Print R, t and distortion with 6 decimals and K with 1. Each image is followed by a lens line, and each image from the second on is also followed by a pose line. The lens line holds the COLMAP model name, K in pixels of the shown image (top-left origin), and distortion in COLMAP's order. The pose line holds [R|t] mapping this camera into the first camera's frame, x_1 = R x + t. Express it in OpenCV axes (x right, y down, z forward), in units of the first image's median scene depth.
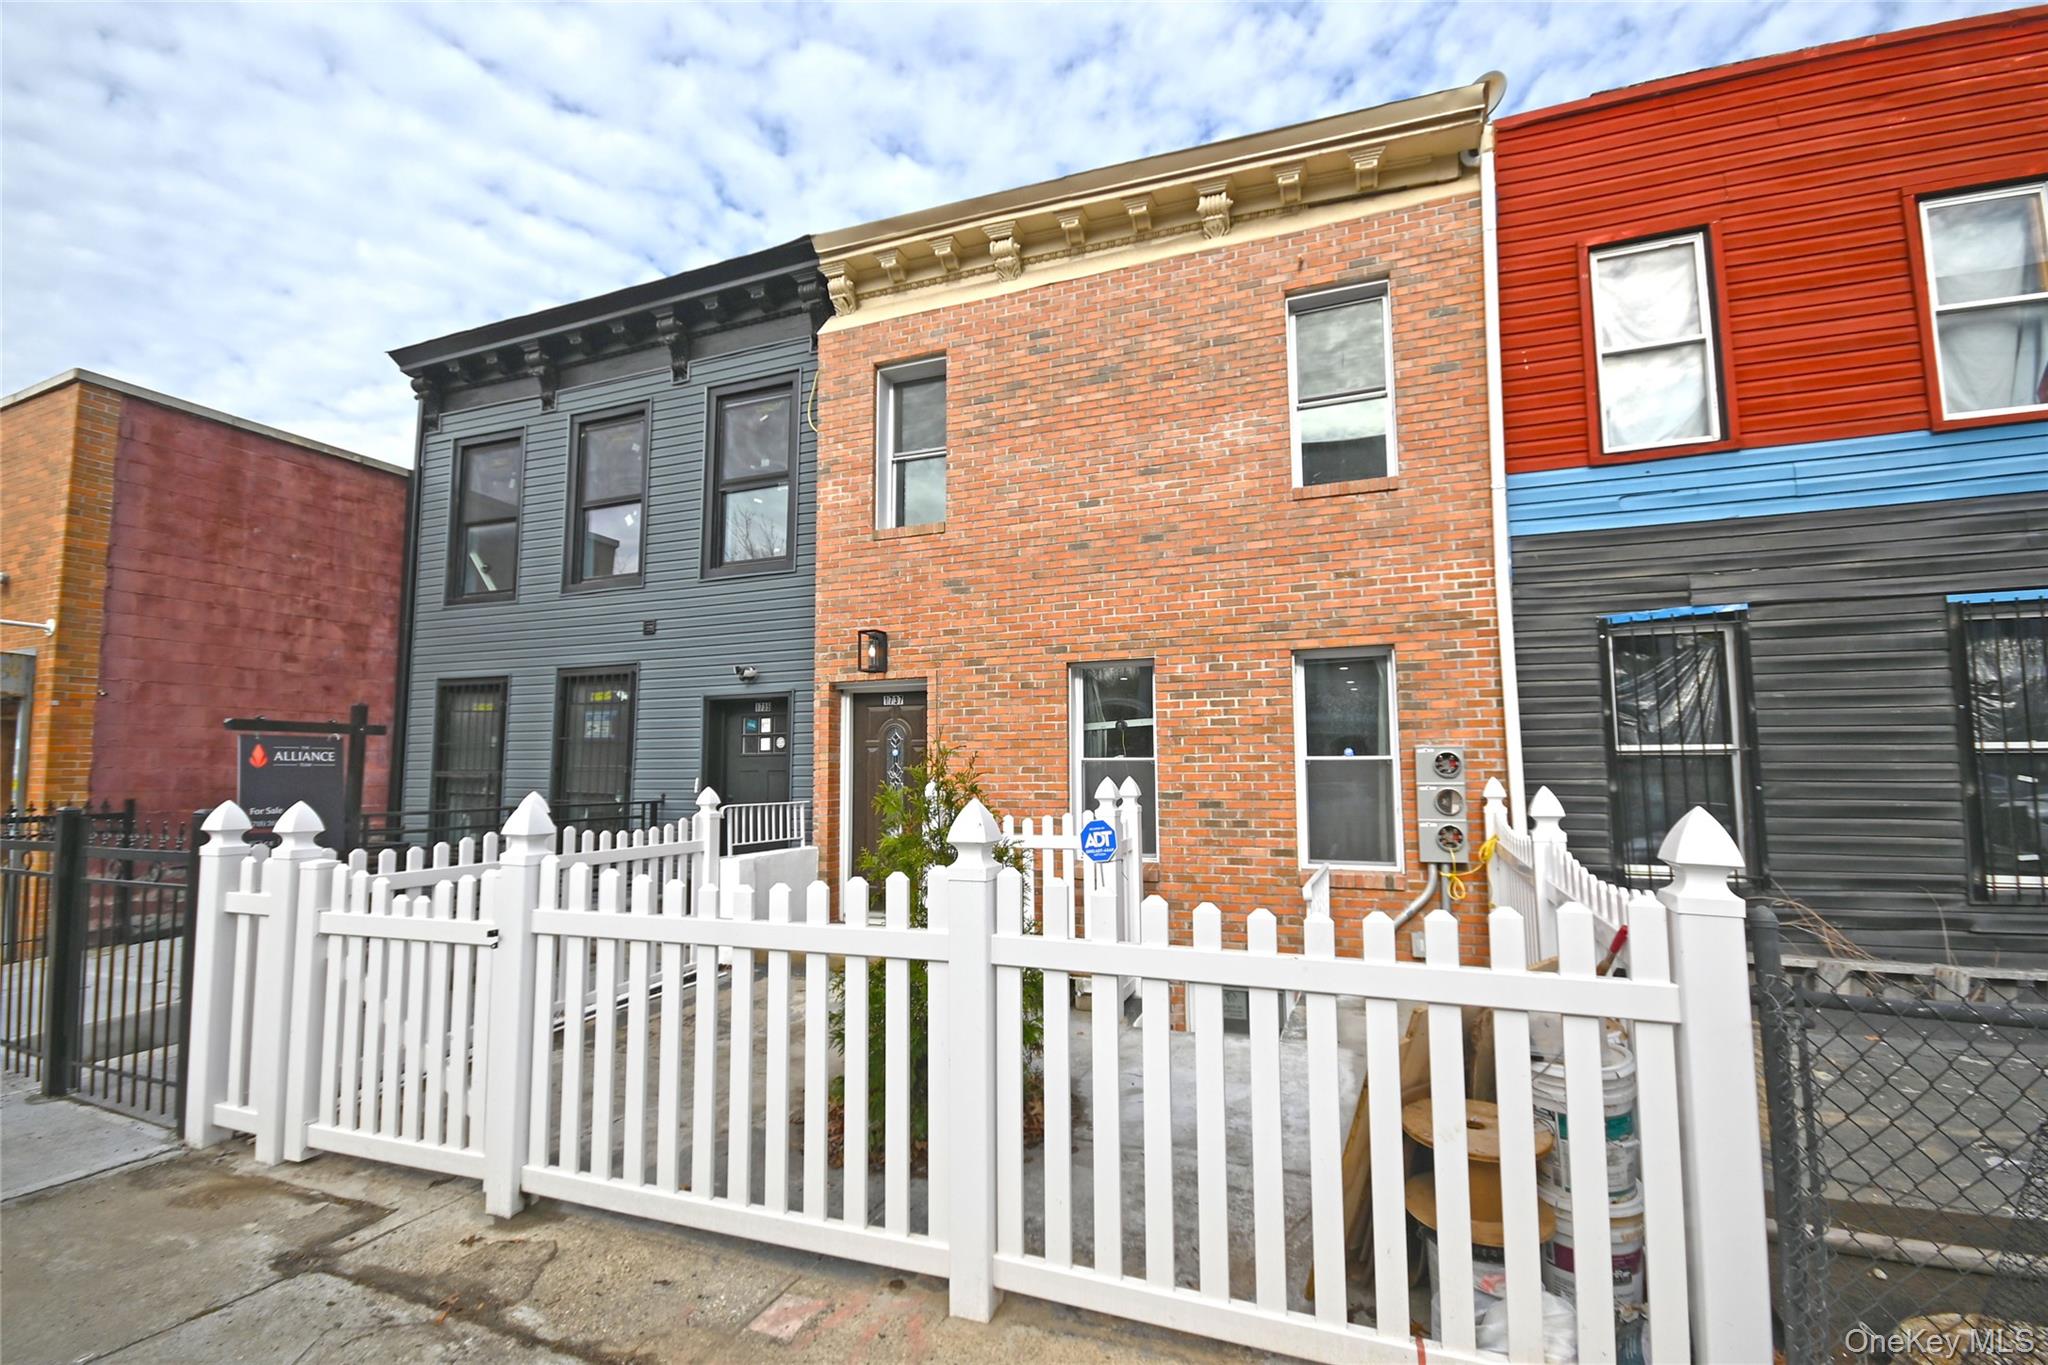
lens RADIAL K [[896.7, 0, 1026.1], [0, 896.7, 695.6], [0, 0, 1]] dist [0.002243, -0.008062]
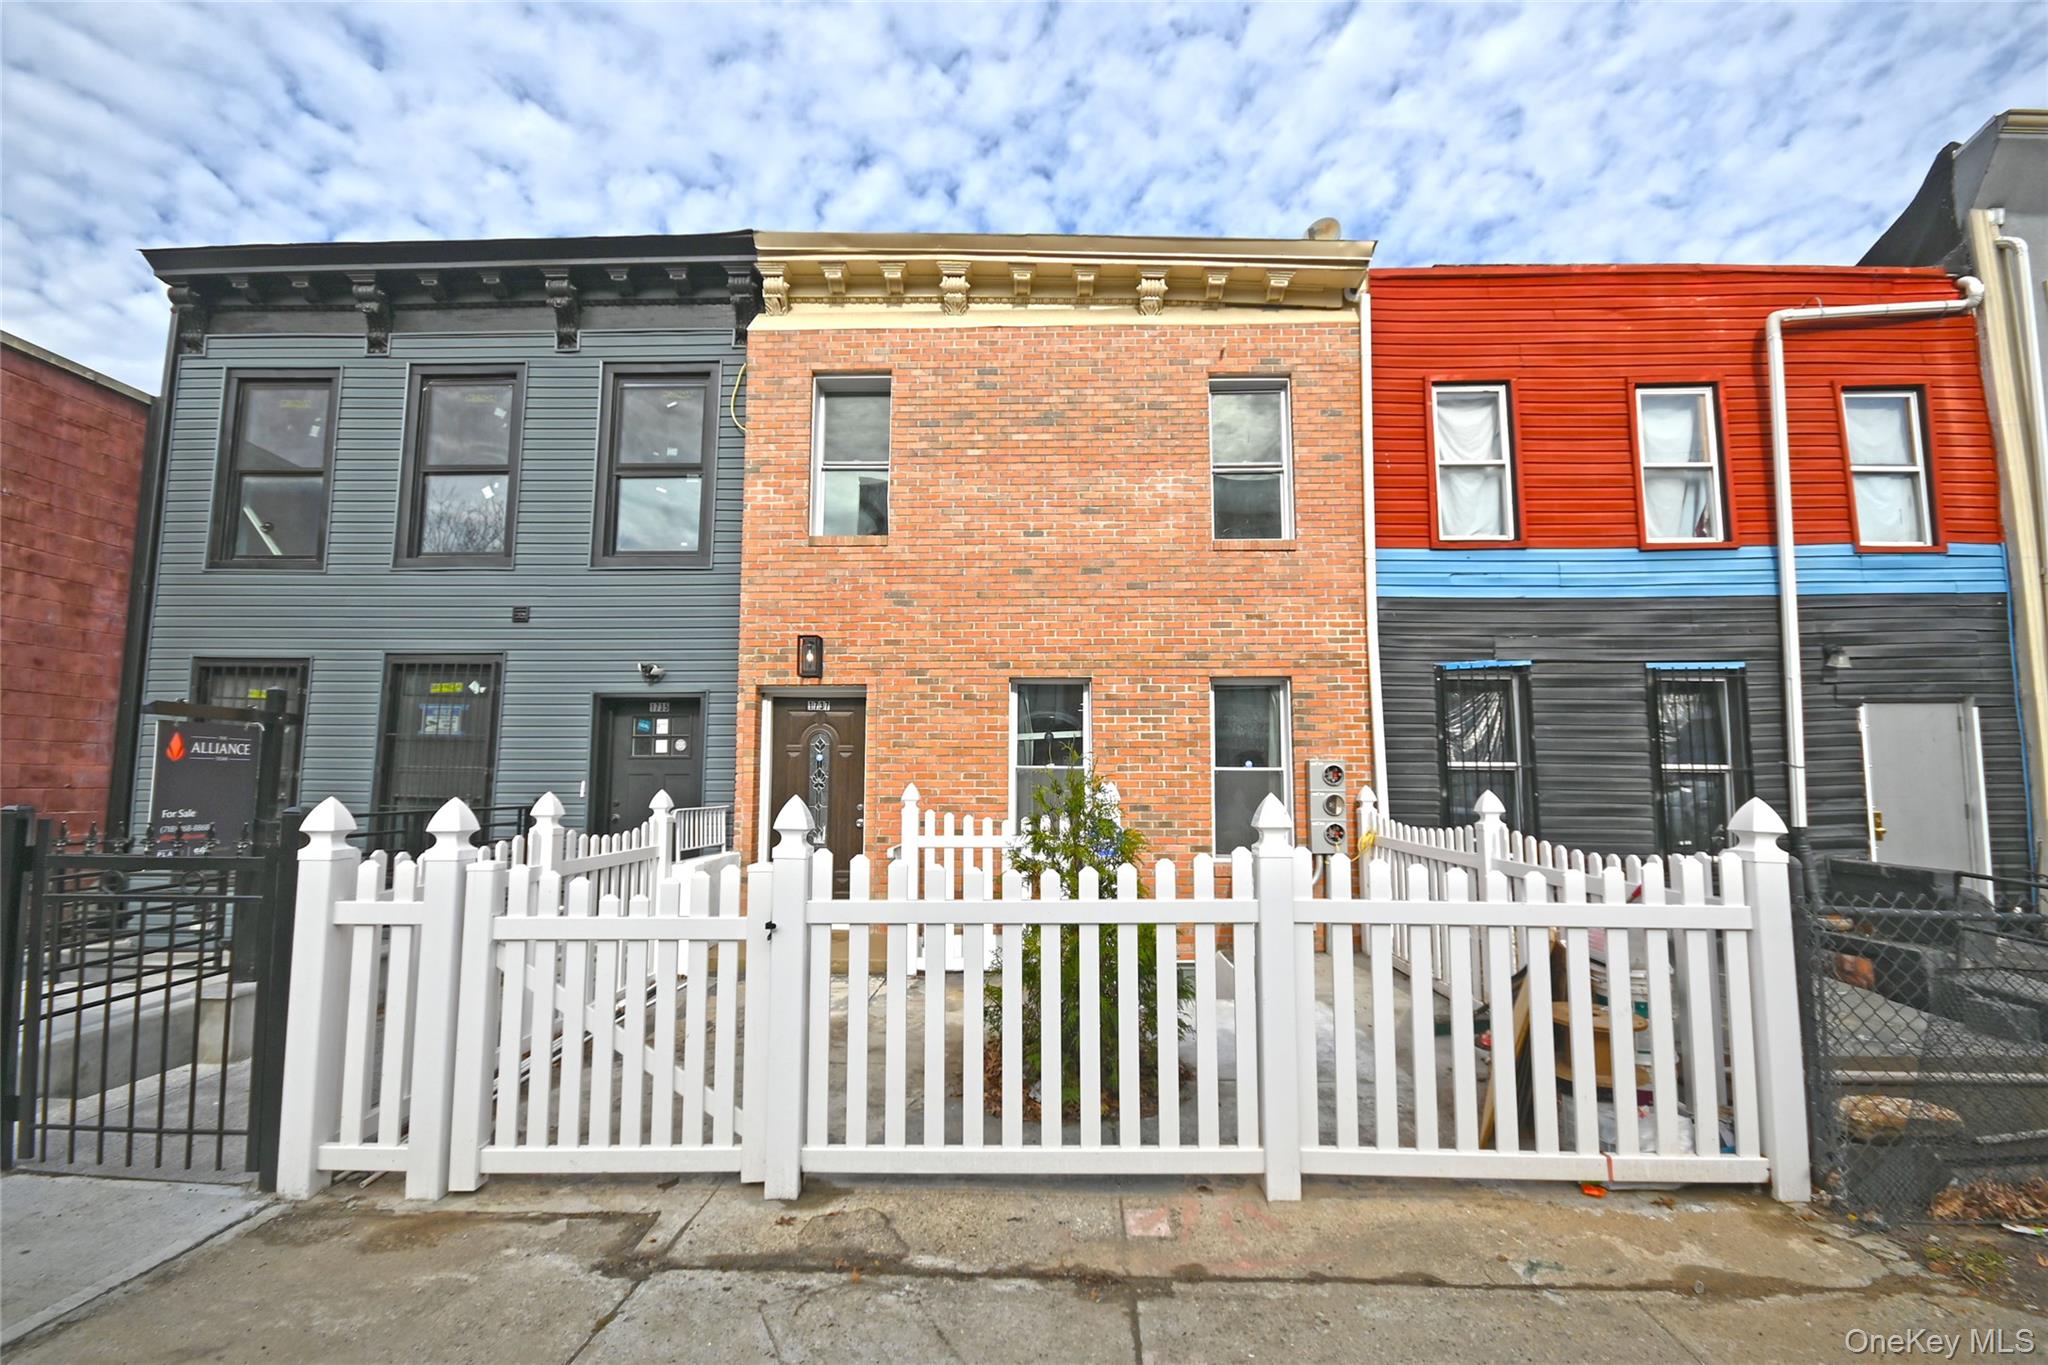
lens RADIAL K [[896.7, 0, 1027.7], [0, 896.7, 696.0], [0, 0, 1]] dist [0.002243, -0.008062]
pose [[0.941098, 0.041649, 0.335560, -0.323135], [-0.037504, 0.999119, -0.018825, 0.005501], [-0.336049, 0.005131, 0.941831, -0.031583]]
